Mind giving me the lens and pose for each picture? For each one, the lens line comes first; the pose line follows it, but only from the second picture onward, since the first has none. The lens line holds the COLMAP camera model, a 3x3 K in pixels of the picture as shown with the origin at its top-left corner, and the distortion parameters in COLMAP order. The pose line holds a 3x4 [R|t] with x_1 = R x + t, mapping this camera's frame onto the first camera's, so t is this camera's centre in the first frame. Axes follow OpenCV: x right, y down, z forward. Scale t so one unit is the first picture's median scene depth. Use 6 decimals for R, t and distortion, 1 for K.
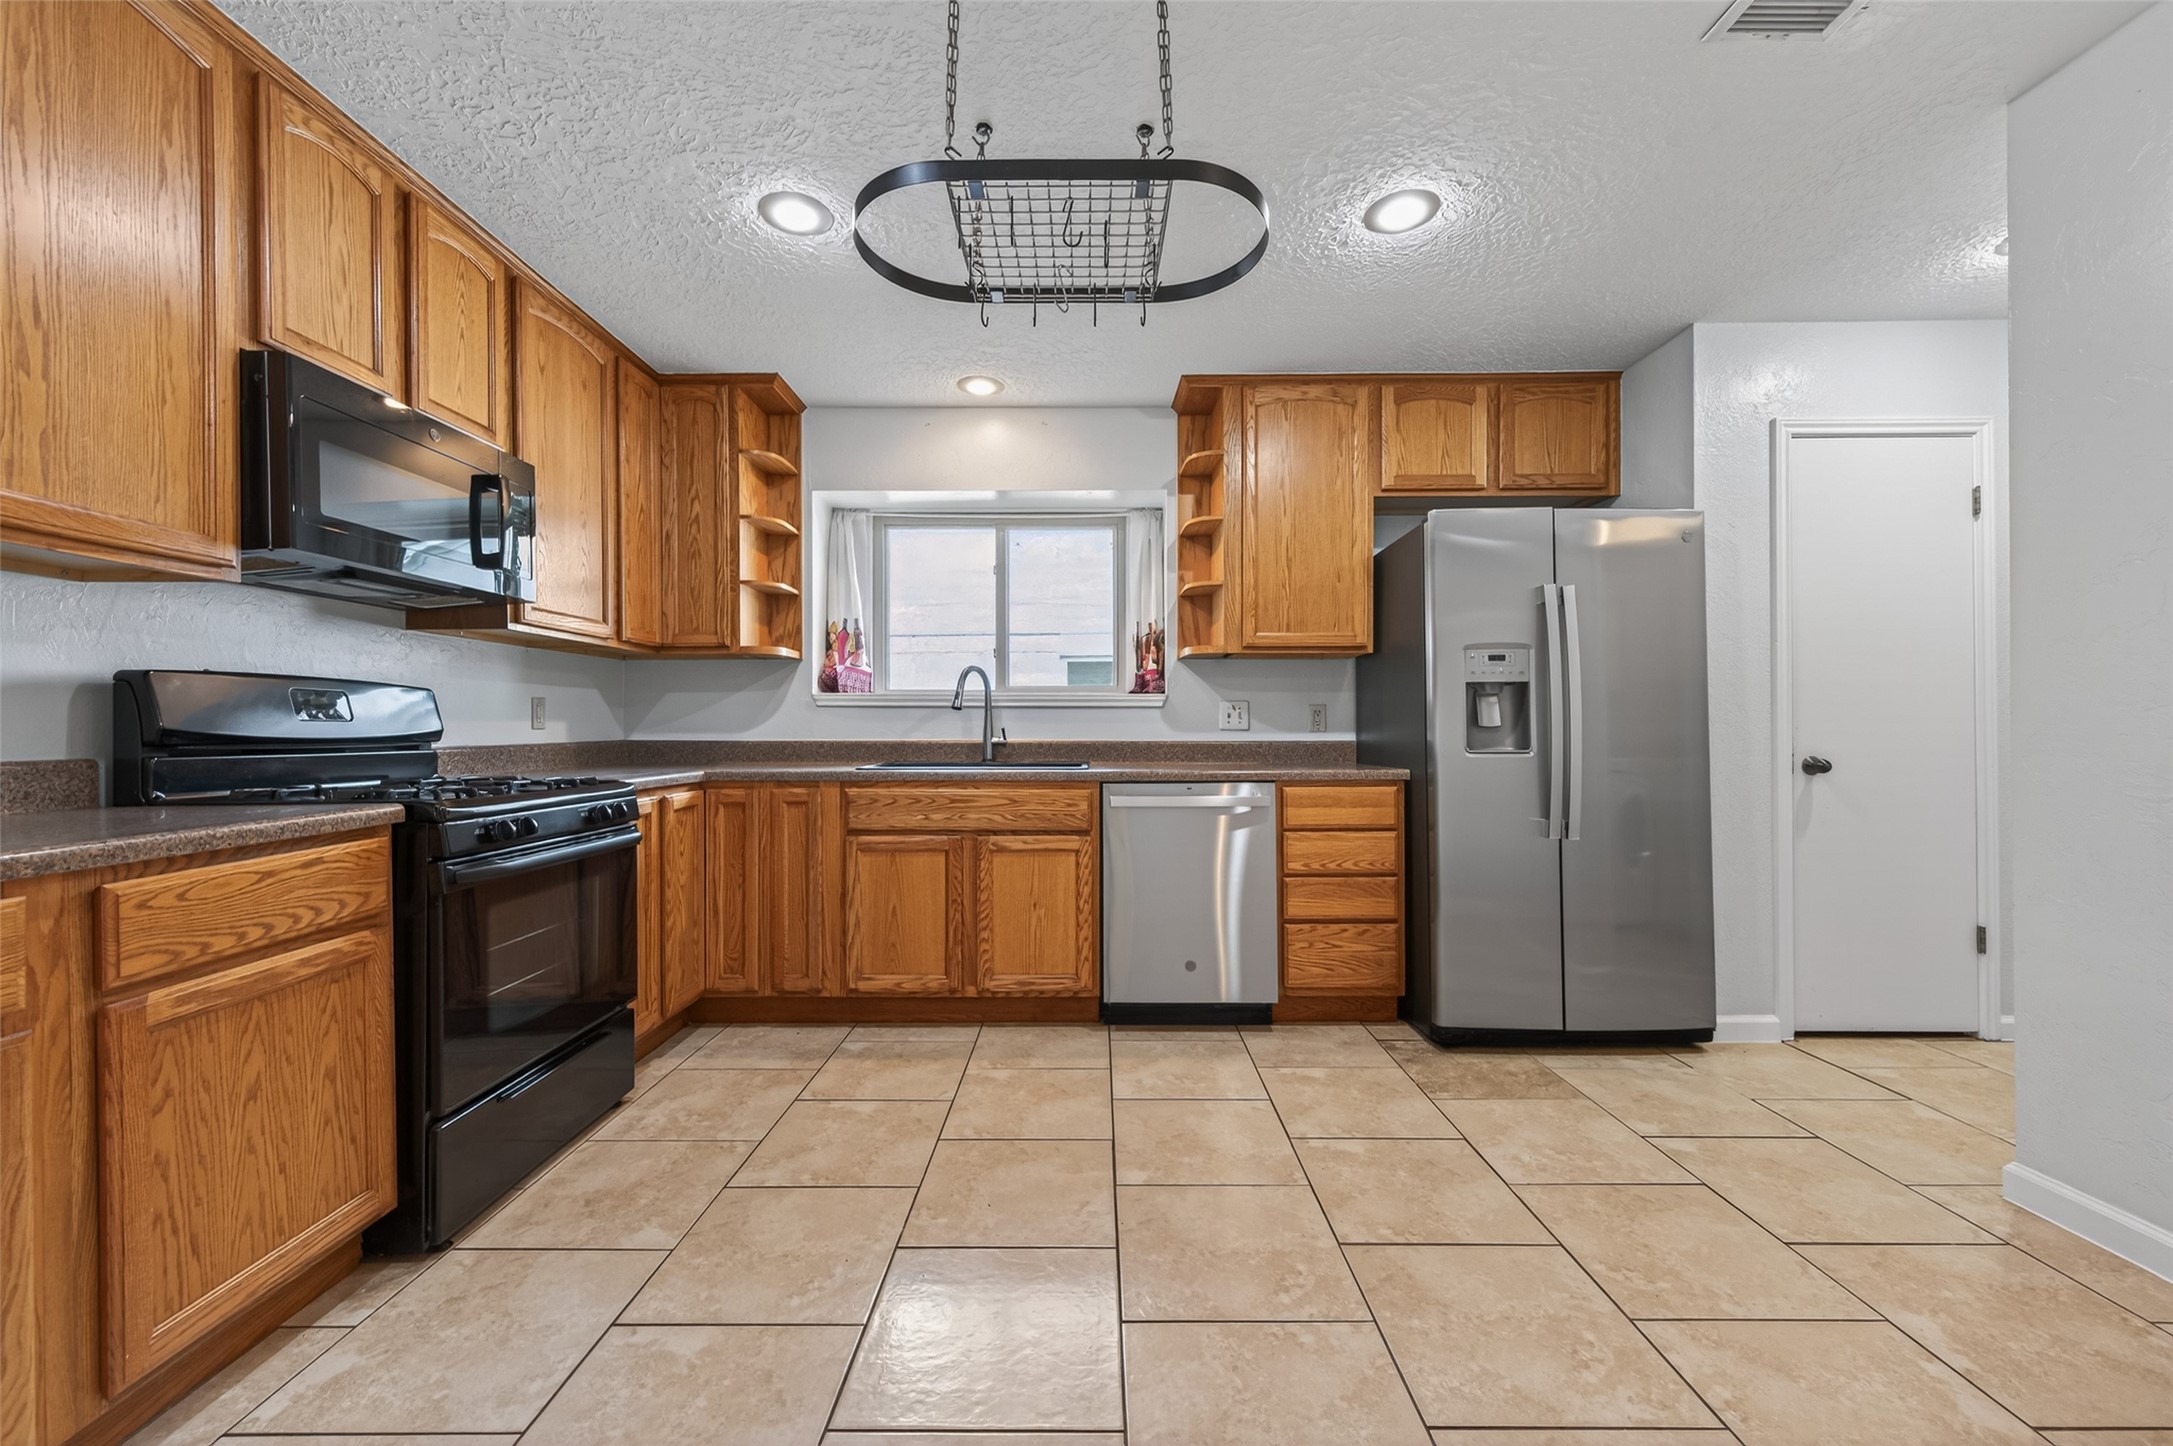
lens RADIAL K [[843.6, 0, 1087.6], [0, 843.6, 729.8], [0, 0, 1]] dist [0.010503, -0.005344]
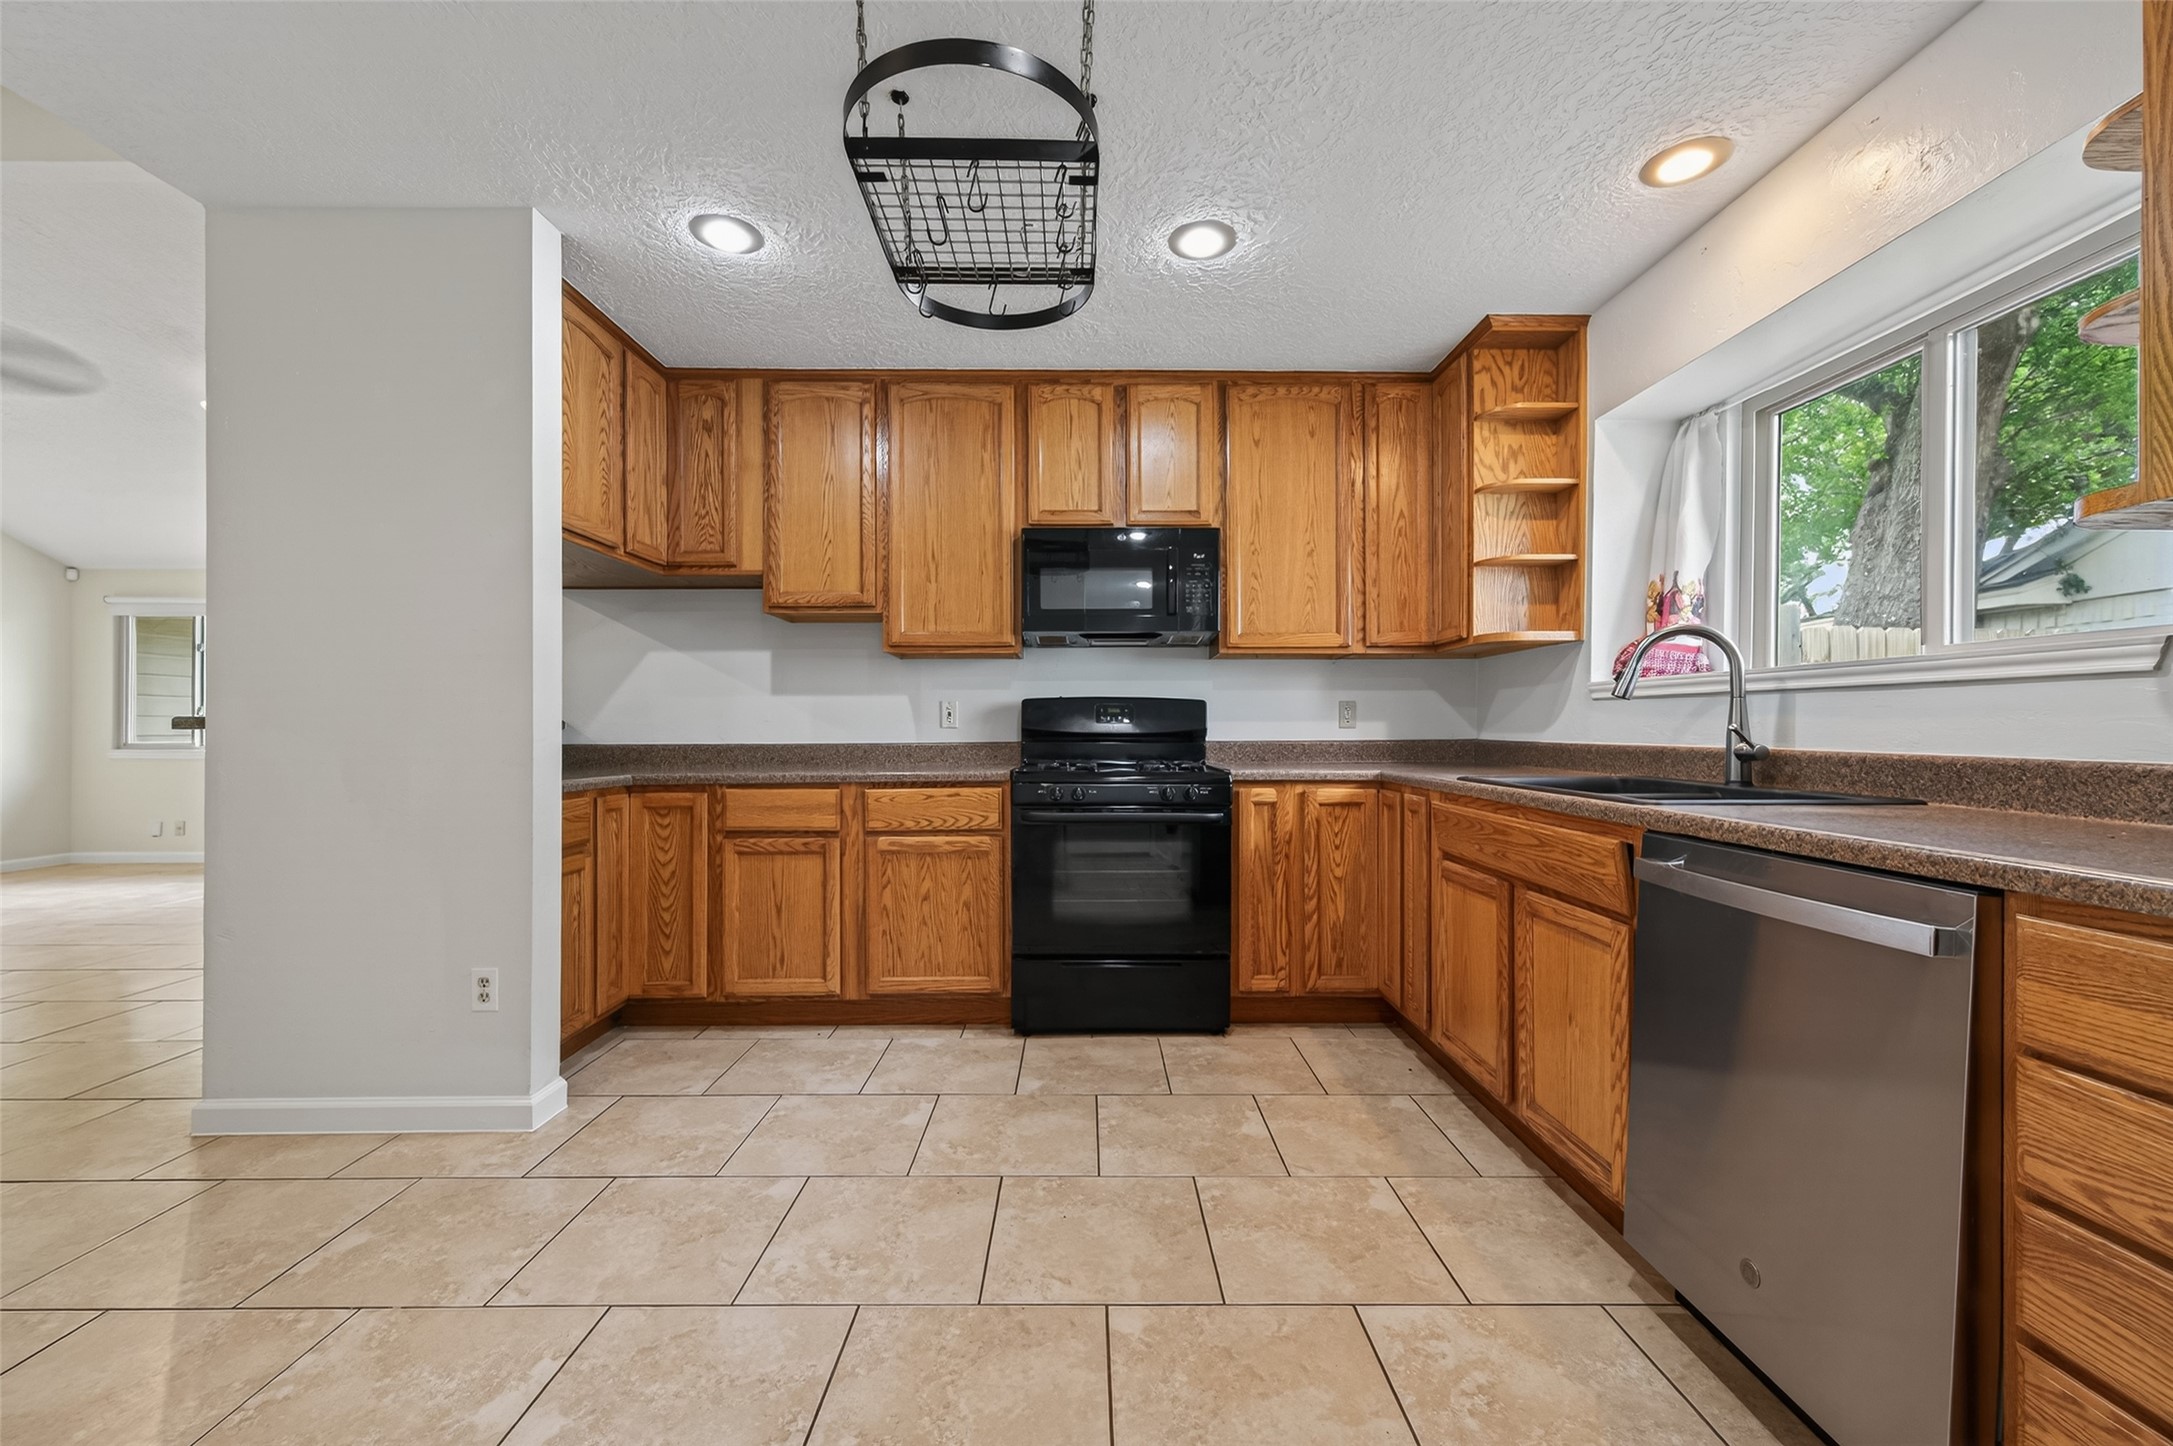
lens RADIAL K [[855.8, 0, 1085.2], [0, 855.8, 727.6], [0, 0, 1]] dist [0.011917, -0.003036]
pose [[0.014217, 0.002075, -0.999897, 0.553810], [-0.001496, 0.999997, 0.002054, -0.003045], [0.999898, 0.001467, 0.014220, 0.639095]]
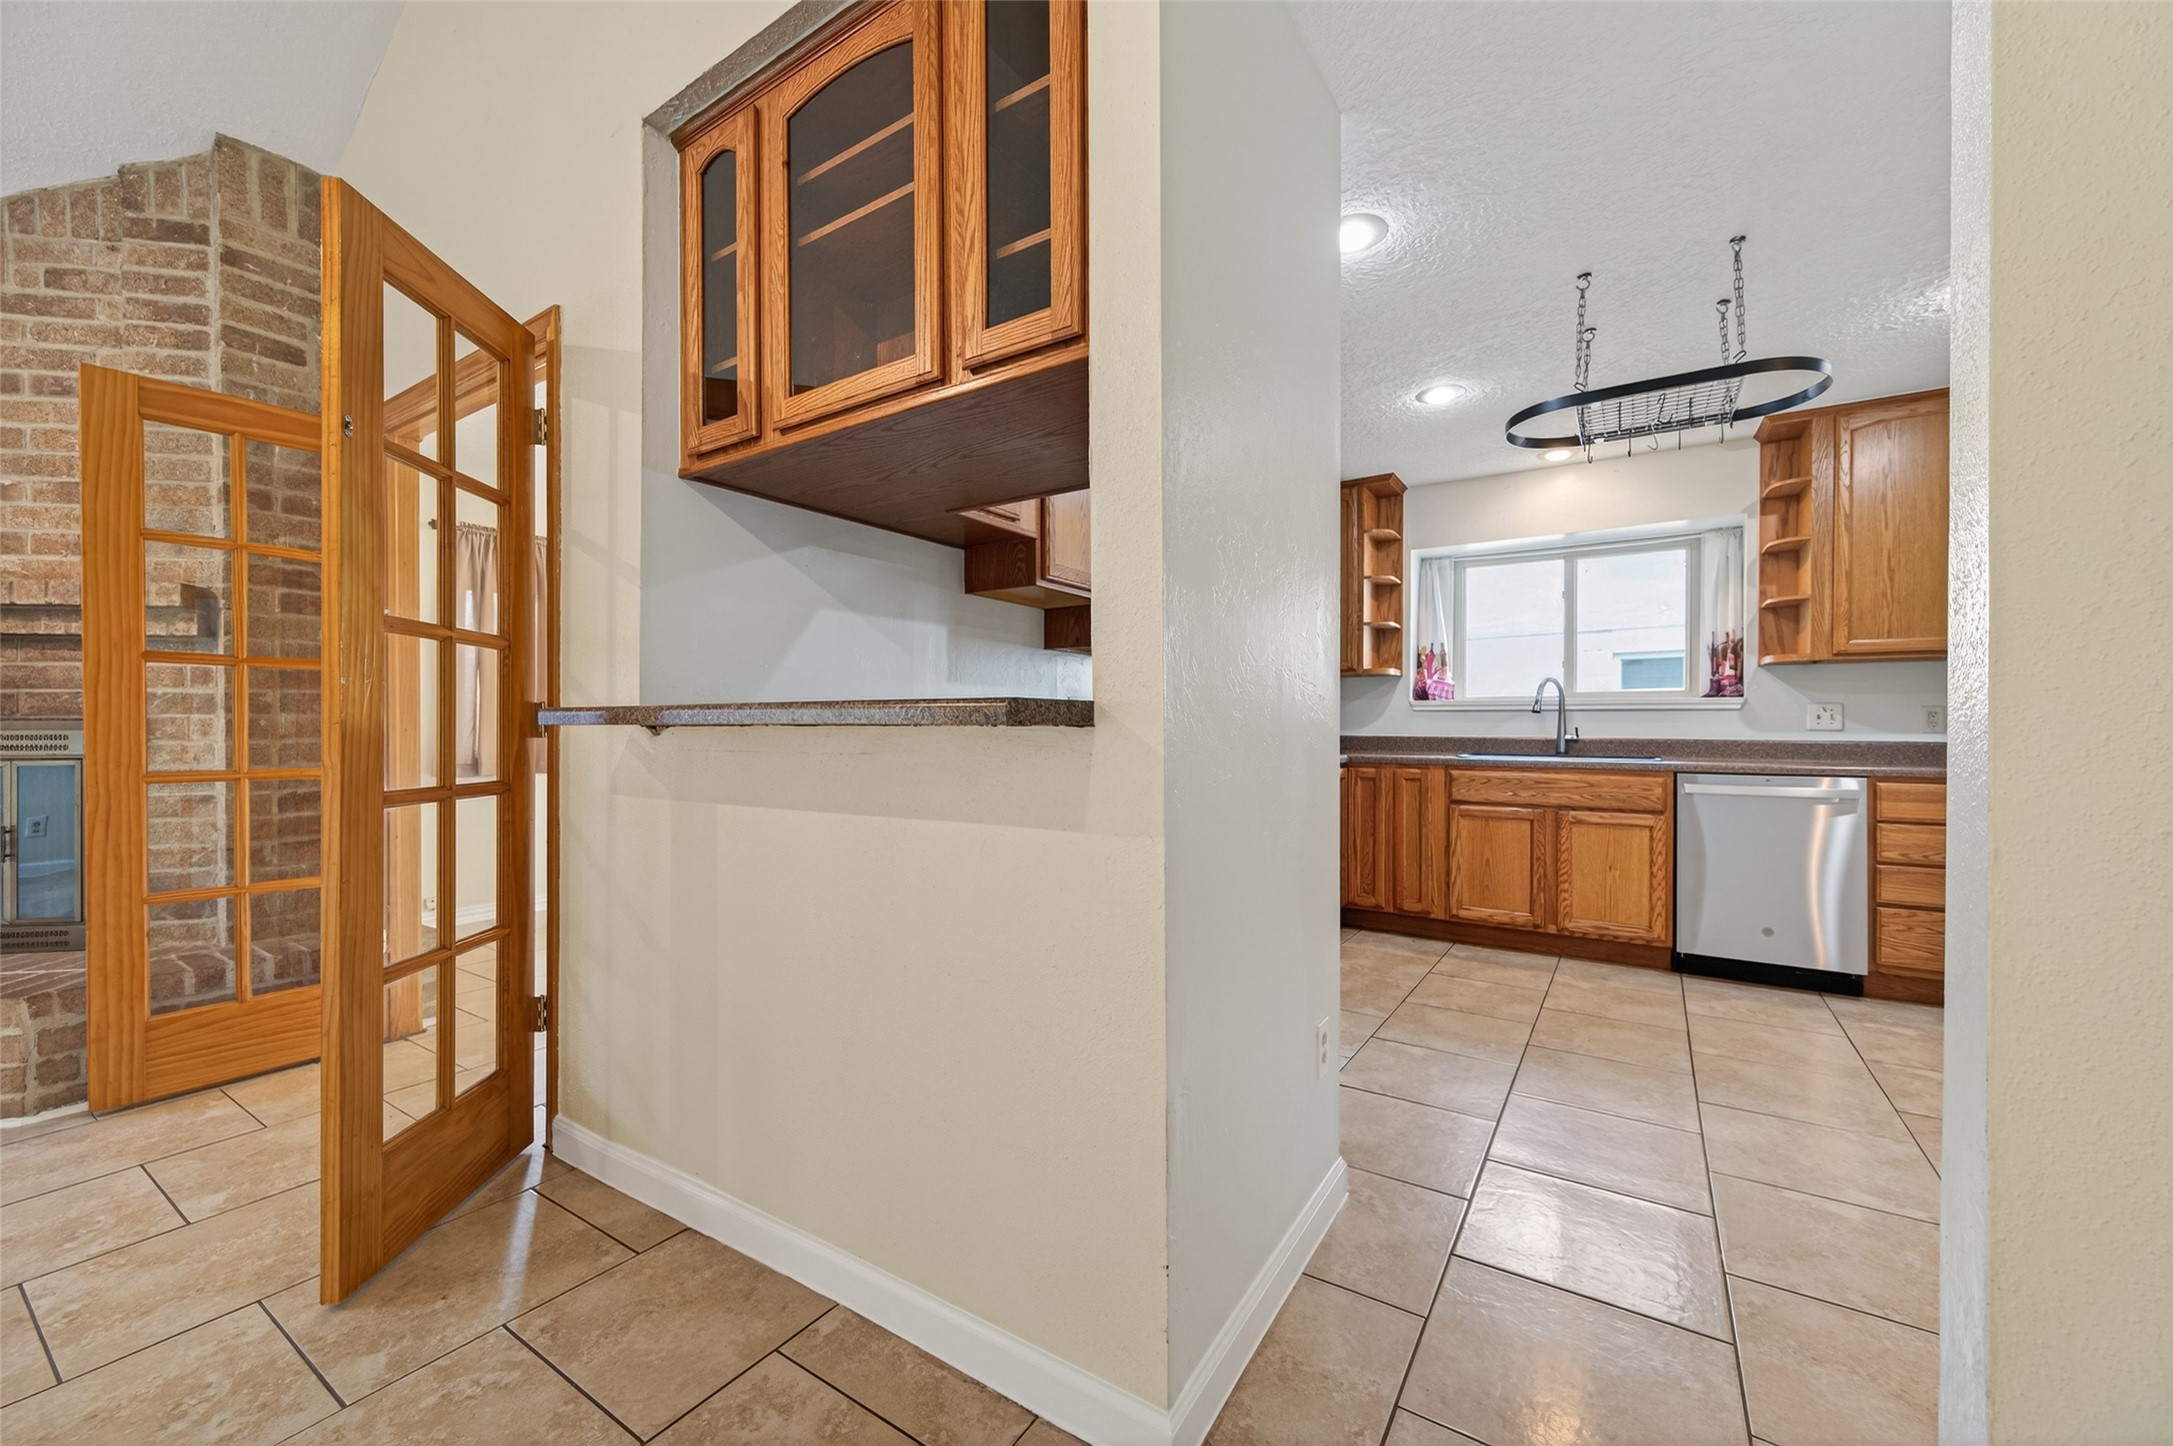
lens RADIAL K [[843.6, 0, 1087.6], [0, 843.6, 729.8], [0, 0, 1]] dist [0.010503, -0.005344]
pose [[0.839512, 0.006848, -0.543297, -0.032294], [-0.006083, 0.999976, 0.003205, 0.001874], [0.543306, 0.000614, 0.839534, -0.489839]]
